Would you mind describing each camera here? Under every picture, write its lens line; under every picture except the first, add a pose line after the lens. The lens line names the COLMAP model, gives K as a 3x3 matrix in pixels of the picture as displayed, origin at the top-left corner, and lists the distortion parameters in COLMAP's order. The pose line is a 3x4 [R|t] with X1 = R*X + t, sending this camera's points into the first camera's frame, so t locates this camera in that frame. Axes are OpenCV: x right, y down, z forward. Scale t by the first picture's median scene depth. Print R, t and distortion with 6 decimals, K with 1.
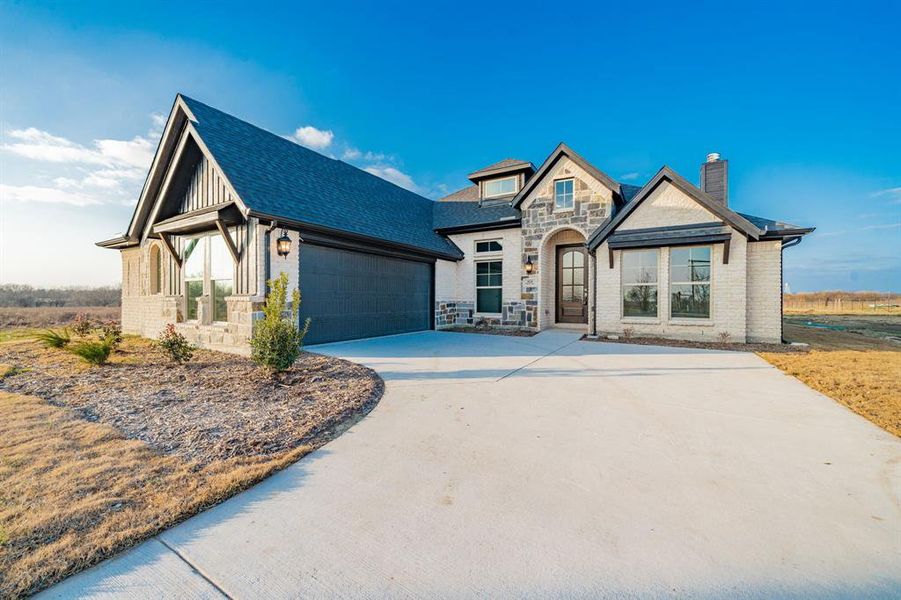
lens RADIAL K [[349.6, 0, 449.5], [0, 349.6, 300.7], [0, 0, 1]] dist [-0.001623, -0.000416]
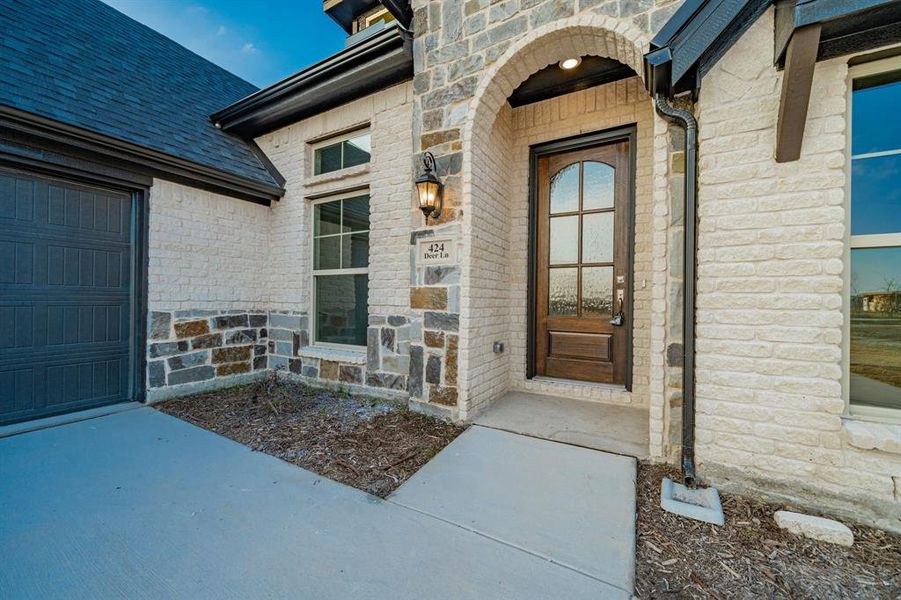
lens RADIAL K [[349.6, 0, 450.5], [0, 349.6, 299.9], [0, 0, 1]] dist [-0.001623, -0.000416]
pose [[0.999817, 0.006928, 0.017825, 0.226500], [-0.006864, 0.999970, -0.003635, -0.009792], [-0.017849, 0.003512, 0.999835, 0.676561]]
